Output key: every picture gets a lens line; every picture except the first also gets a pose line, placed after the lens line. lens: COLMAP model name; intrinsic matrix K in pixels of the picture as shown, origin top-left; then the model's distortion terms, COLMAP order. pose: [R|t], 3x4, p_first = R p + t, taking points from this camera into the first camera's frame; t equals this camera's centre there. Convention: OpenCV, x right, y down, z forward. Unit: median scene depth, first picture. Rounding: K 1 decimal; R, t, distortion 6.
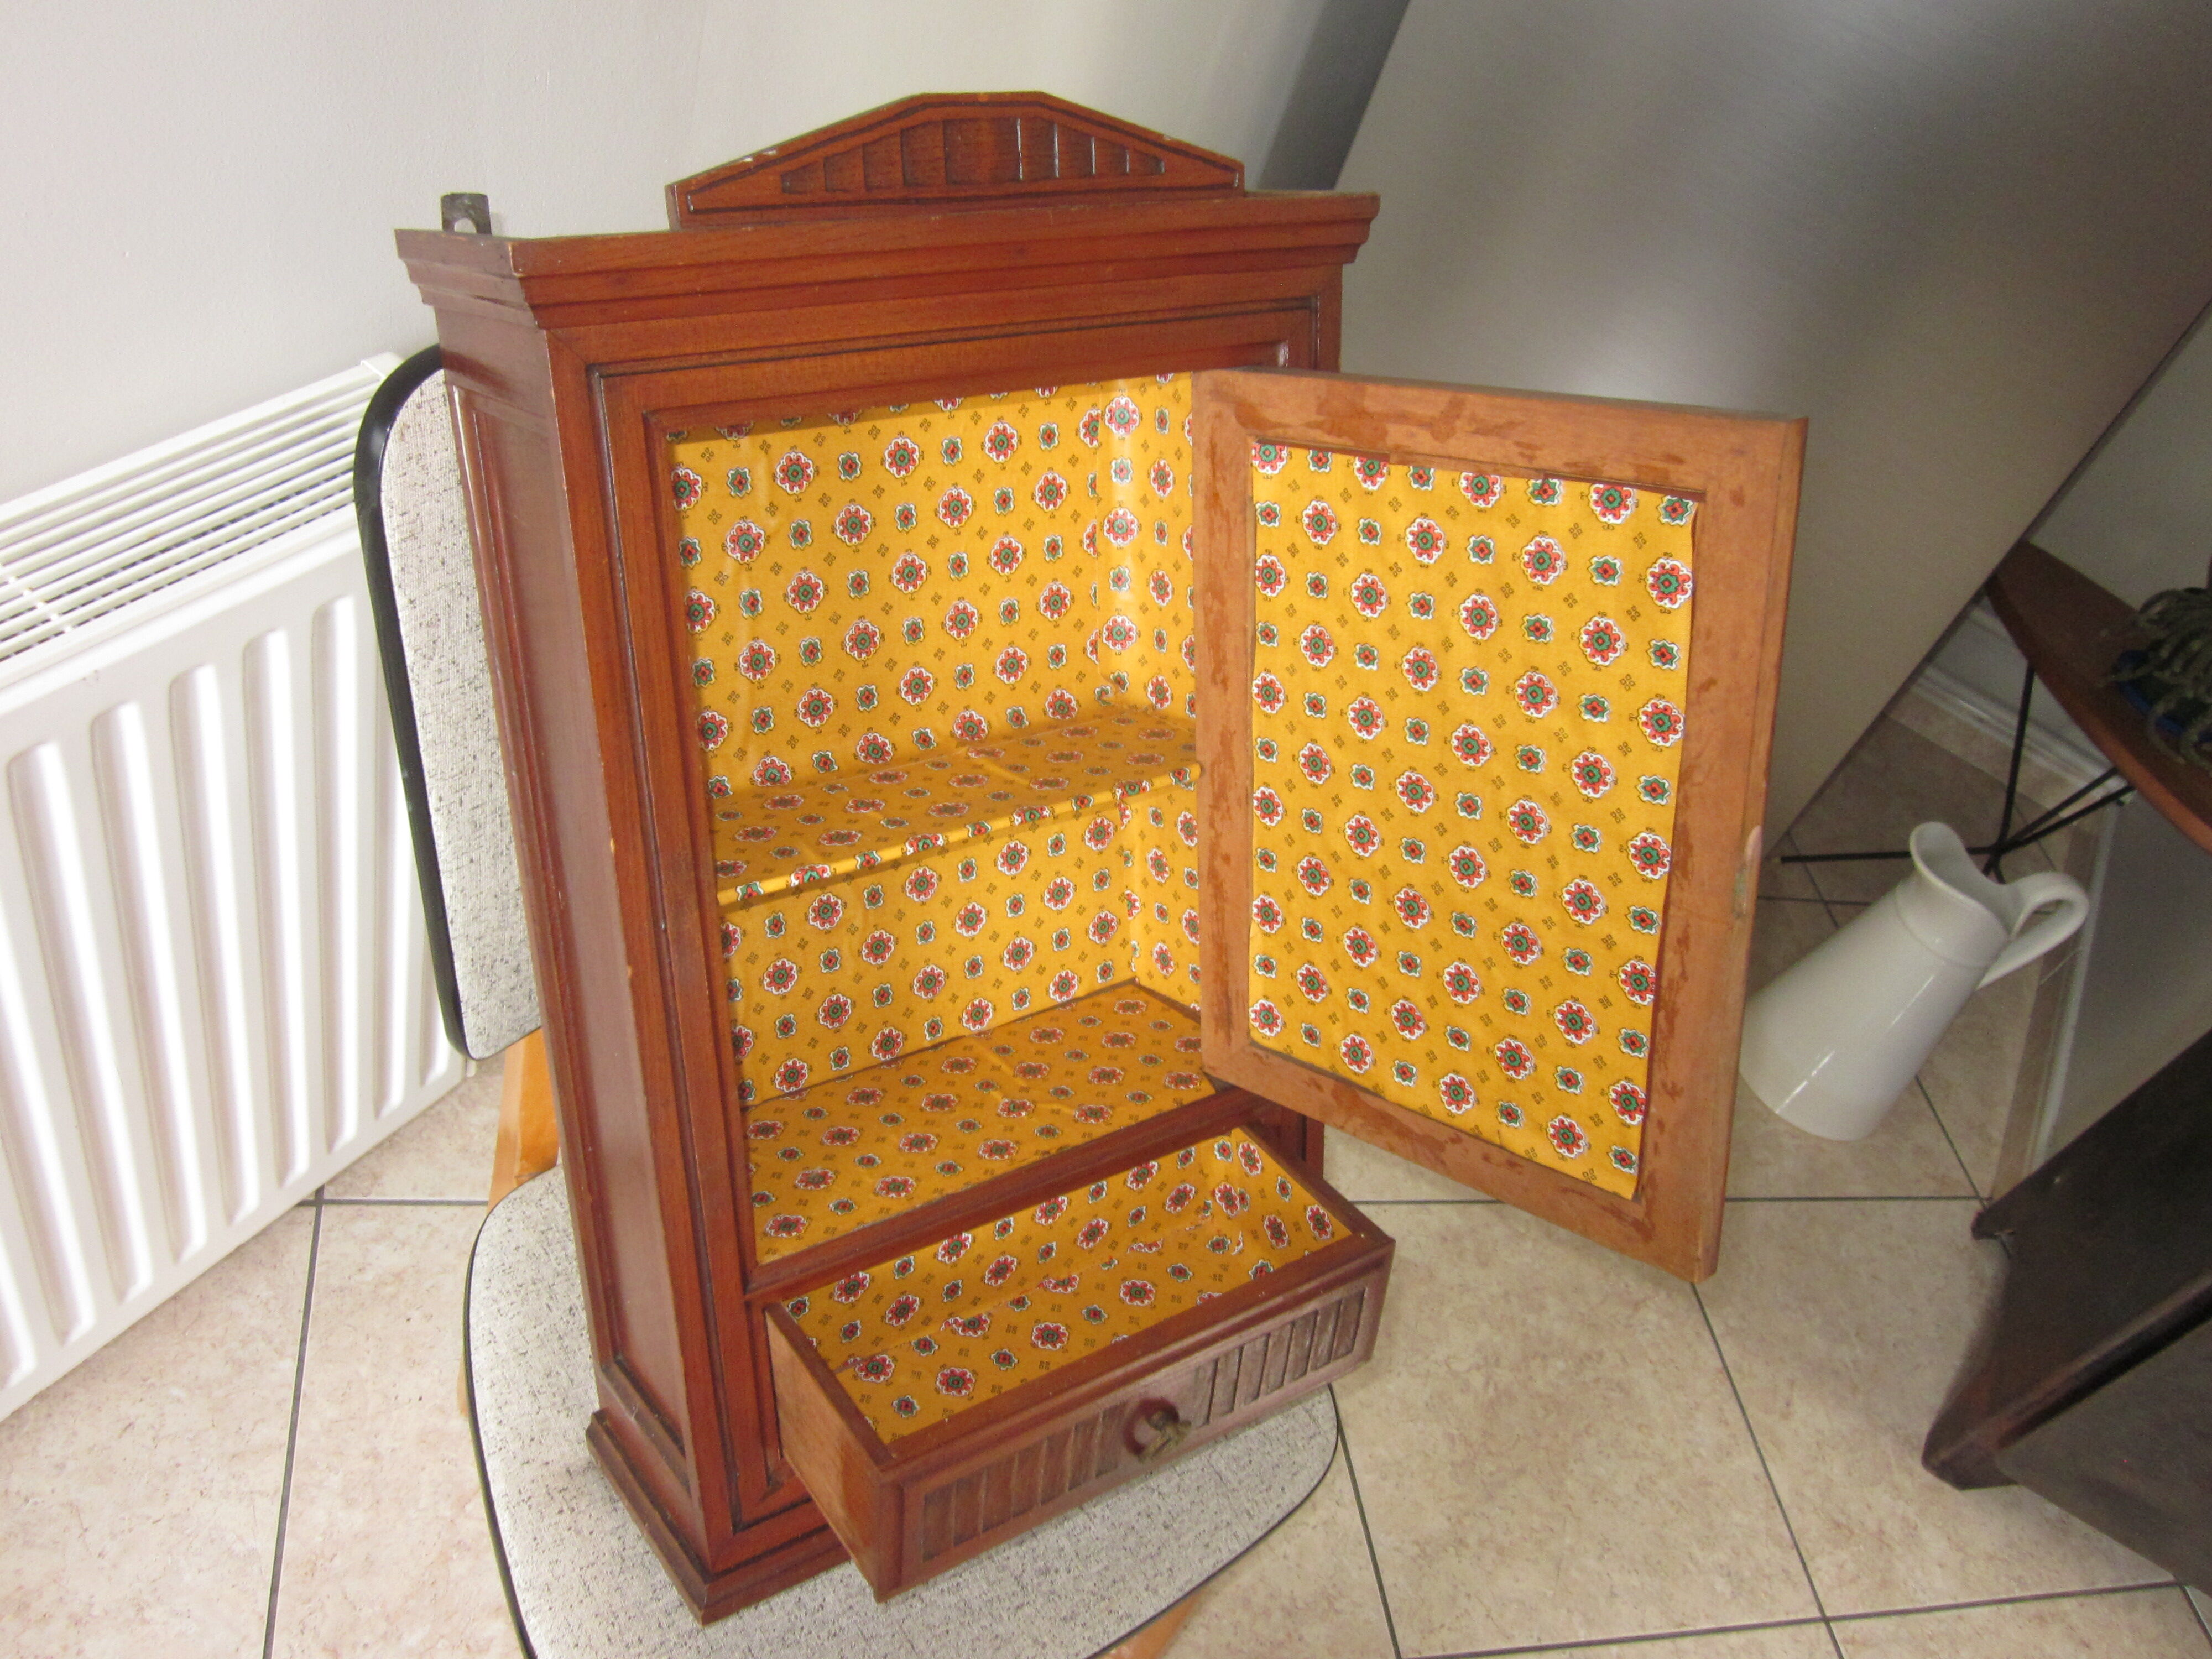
lens RADIAL K [[1802.7, 0, 1106.0], [0, 1802.7, 829.5], [0, 0, 1]] dist [-0.055977, 0.015445]
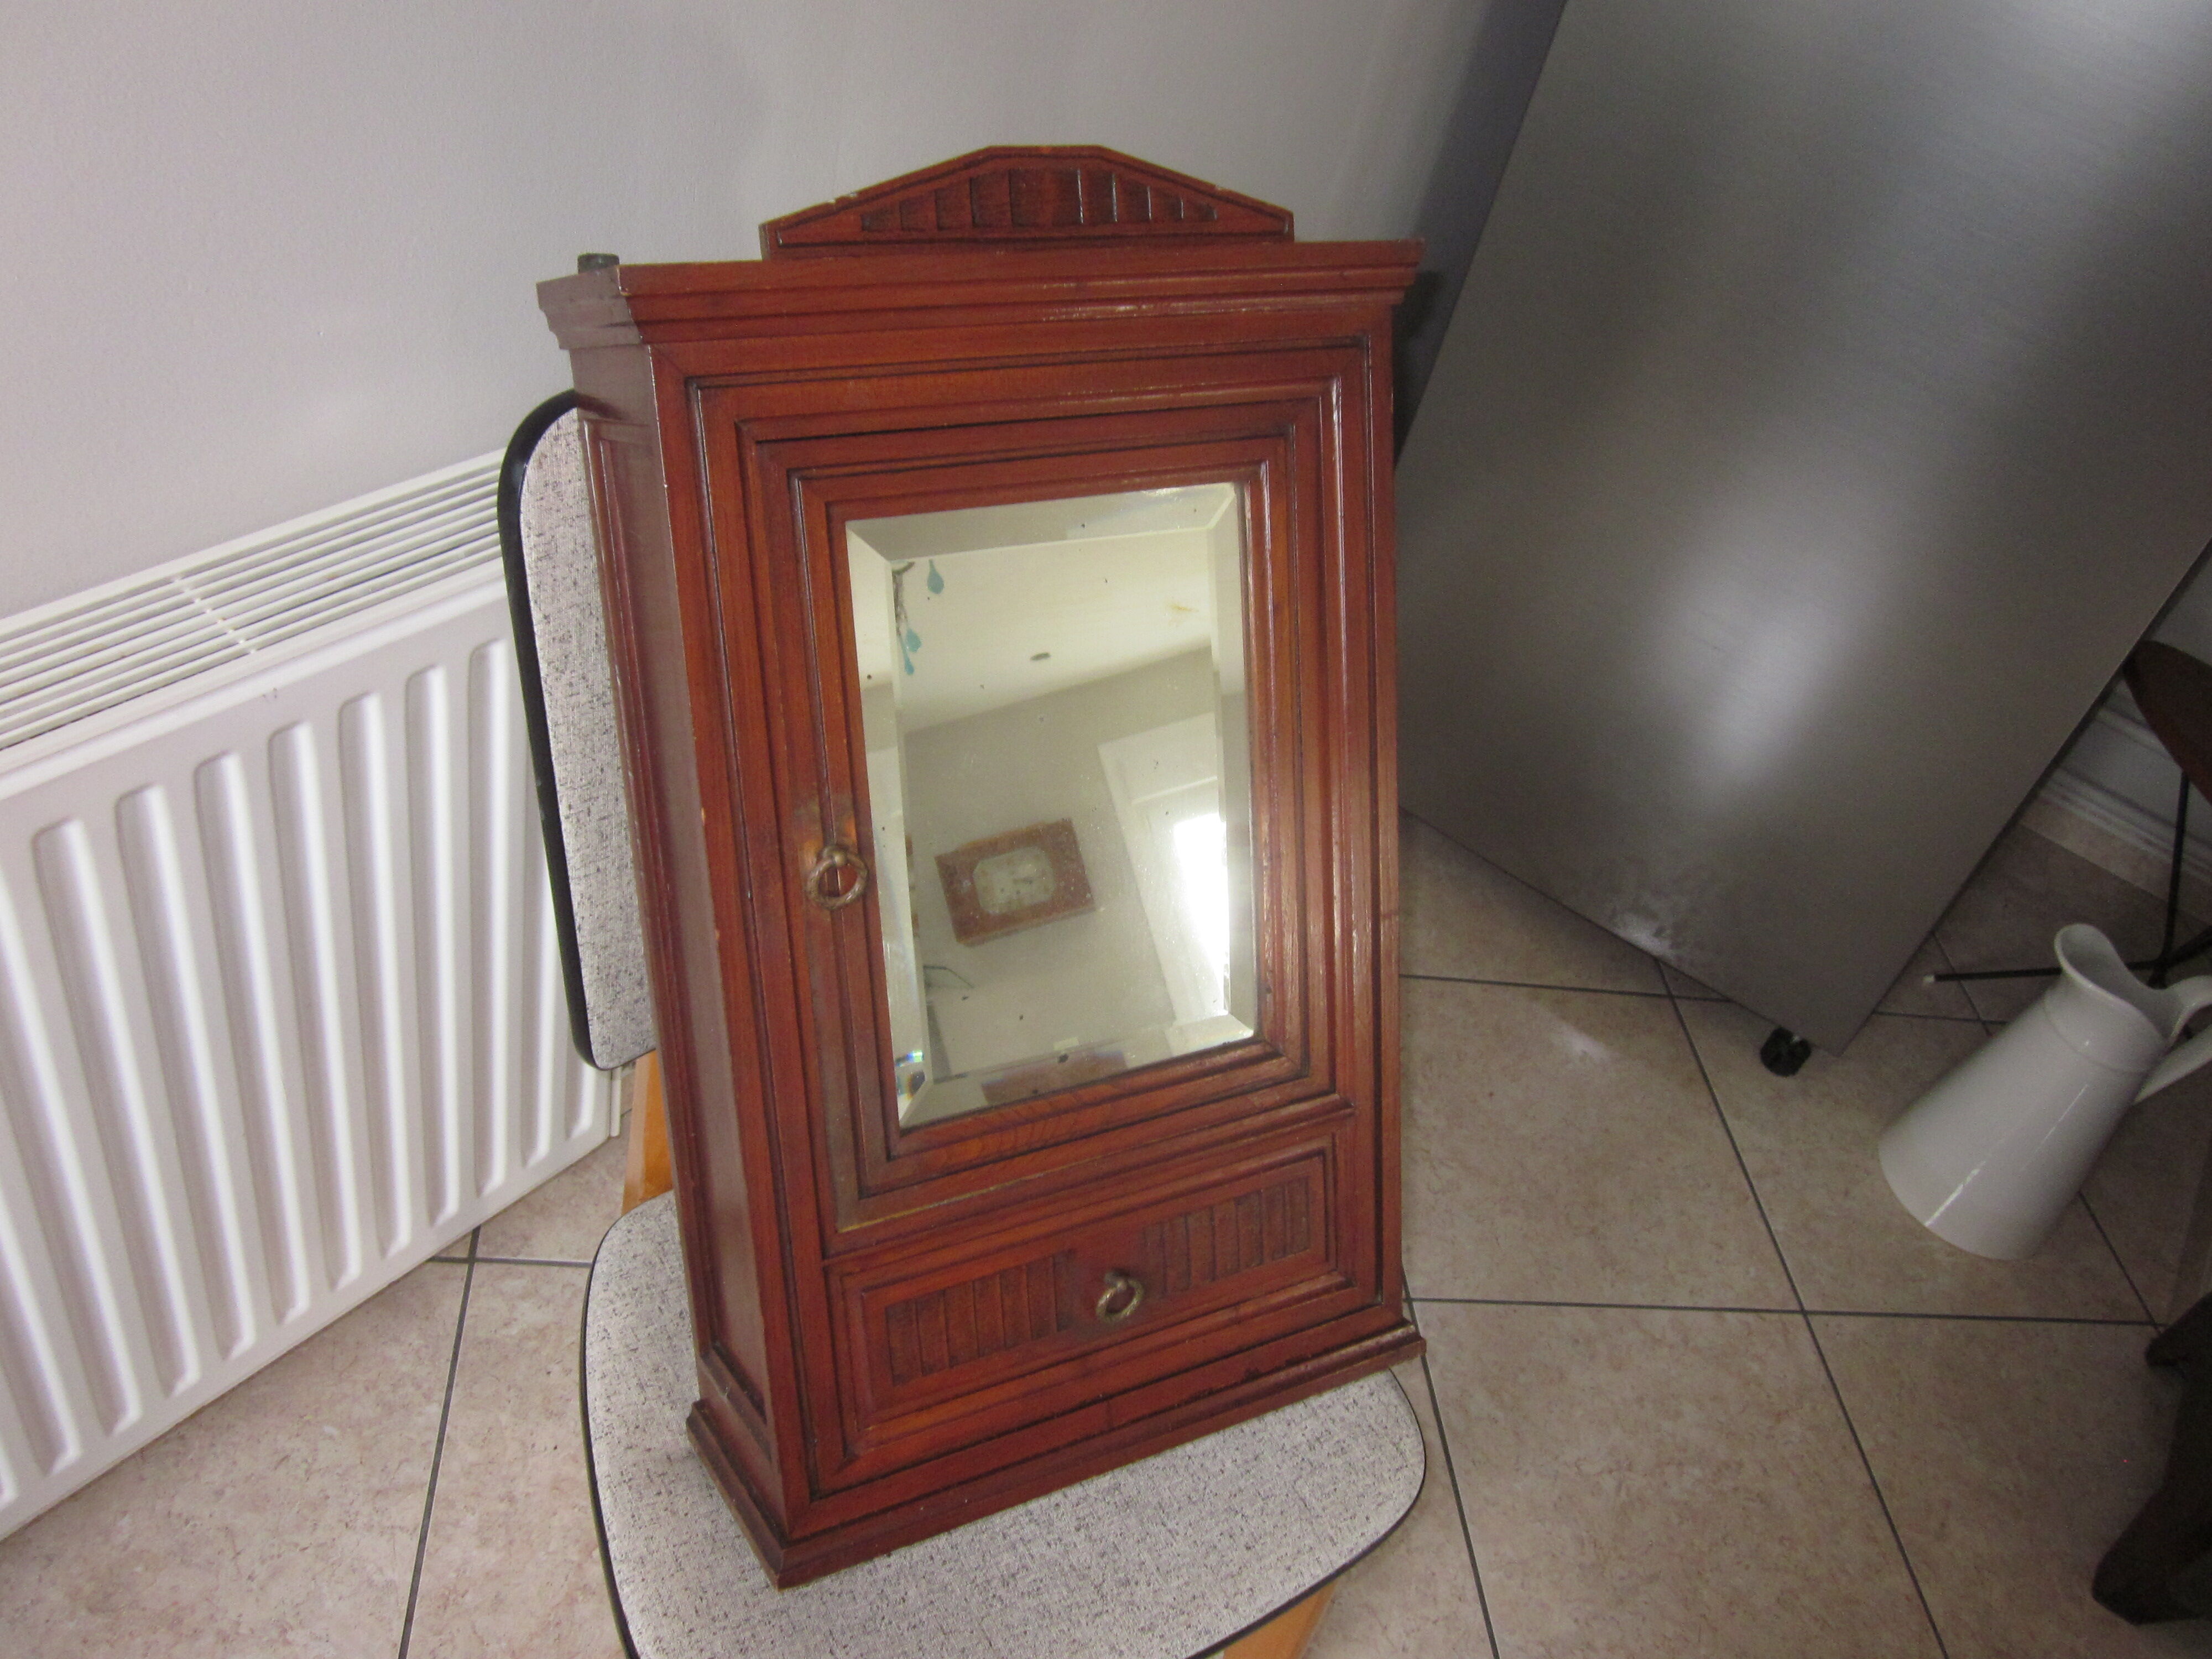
lens RADIAL K [[1802.7, 0, 1106.0], [0, 1802.7, 829.5], [0, 0, 1]] dist [-0.055977, 0.015445]
pose [[0.994813, -0.002409, -0.101691, 0.056977], [-0.008003, 0.994767, -0.101859, 0.089396], [0.101404, 0.102144, 0.989588, -0.047291]]
